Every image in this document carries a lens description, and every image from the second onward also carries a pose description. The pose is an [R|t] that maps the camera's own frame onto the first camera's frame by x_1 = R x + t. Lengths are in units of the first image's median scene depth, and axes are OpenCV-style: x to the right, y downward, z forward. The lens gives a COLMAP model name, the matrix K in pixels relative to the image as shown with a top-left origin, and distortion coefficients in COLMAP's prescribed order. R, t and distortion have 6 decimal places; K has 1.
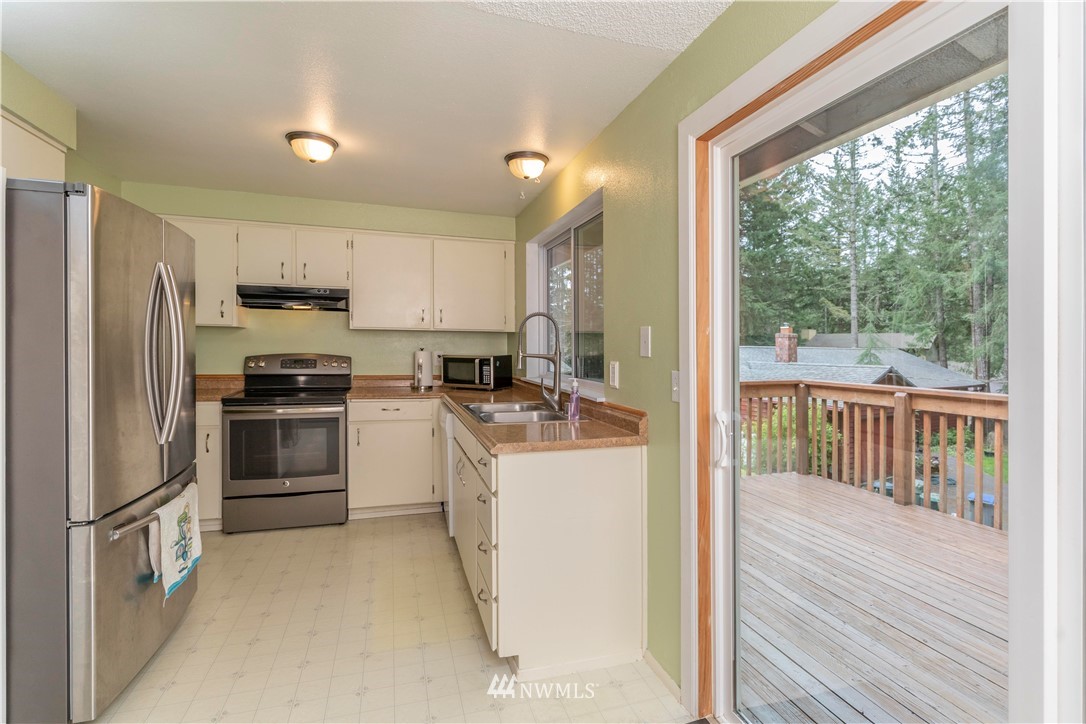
lens RADIAL K [[513.7, 0, 551.6], [0, 513.7, 349.1], [0, 0, 1]] dist [-0.005472, -0.000615]
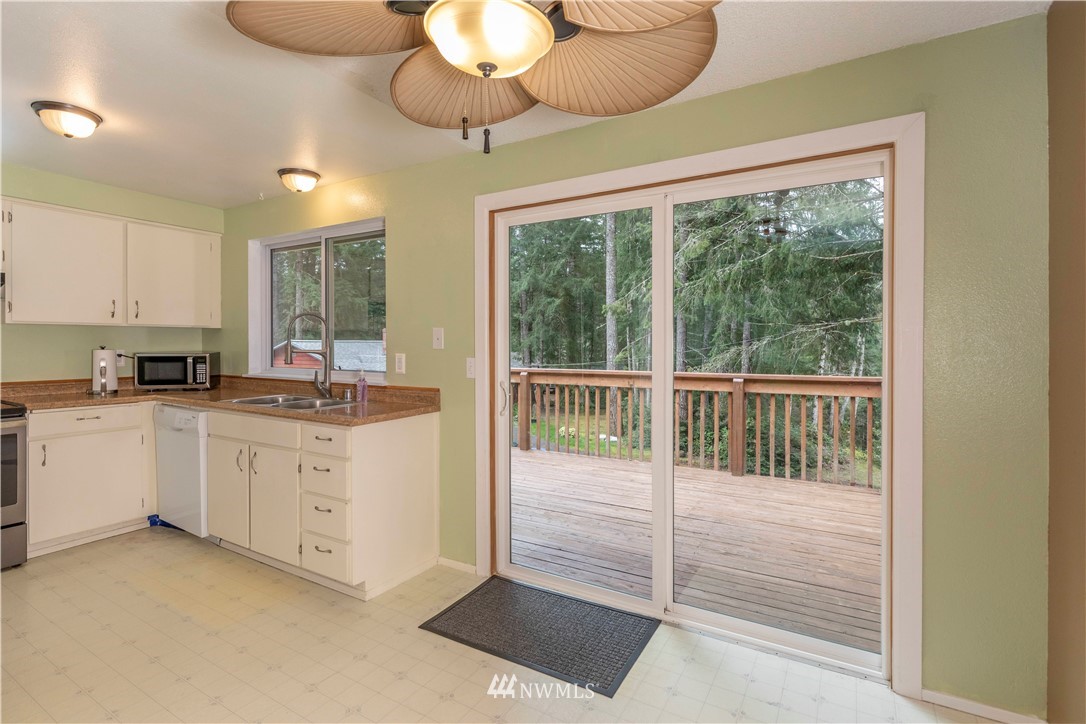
lens RADIAL K [[513.7, 0, 542.0], [0, 513.7, 354.1], [0, 0, 1]] dist [-0.005472, -0.000615]
pose [[0.745673, -0.025788, 0.665813, -0.306287], [0.012106, 0.999610, 0.025158, -0.002315], [-0.666202, -0.010699, 0.745695, -0.137114]]
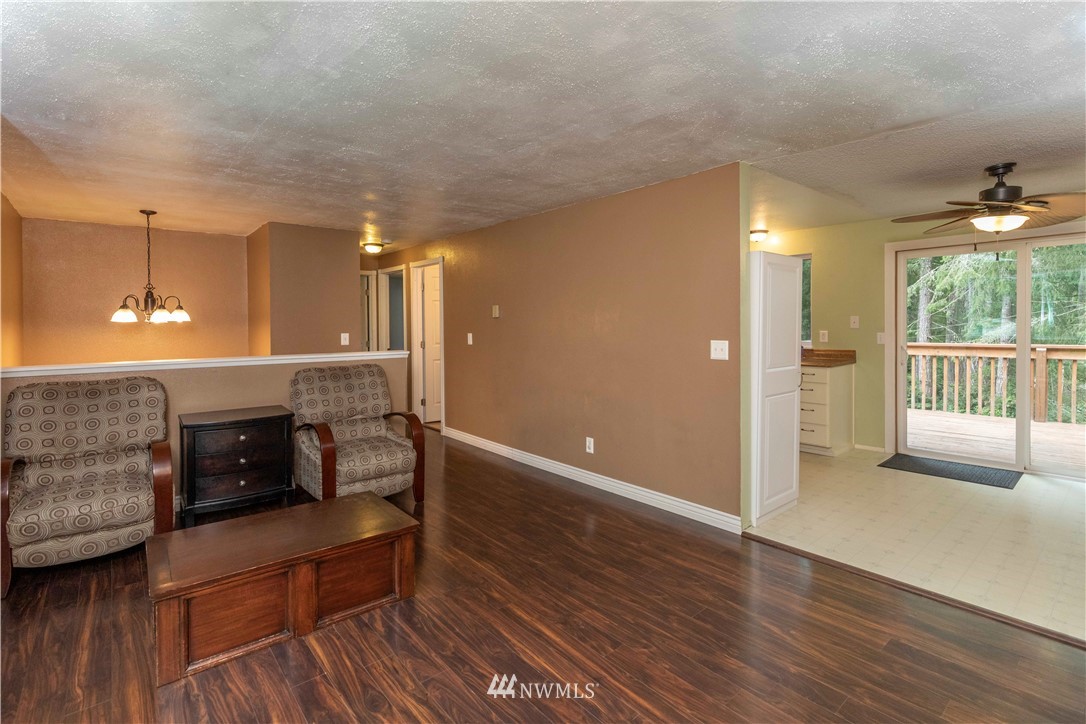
lens RADIAL K [[513.7, 0, 555.7], [0, 513.7, 337.2], [0, 0, 1]] dist [-0.005472, -0.000615]
pose [[0.916829, -0.036988, 0.397564, -1.208883], [0.026679, 0.999150, 0.031433, -0.033465], [-0.398388, -0.018212, 0.917036, -0.406767]]
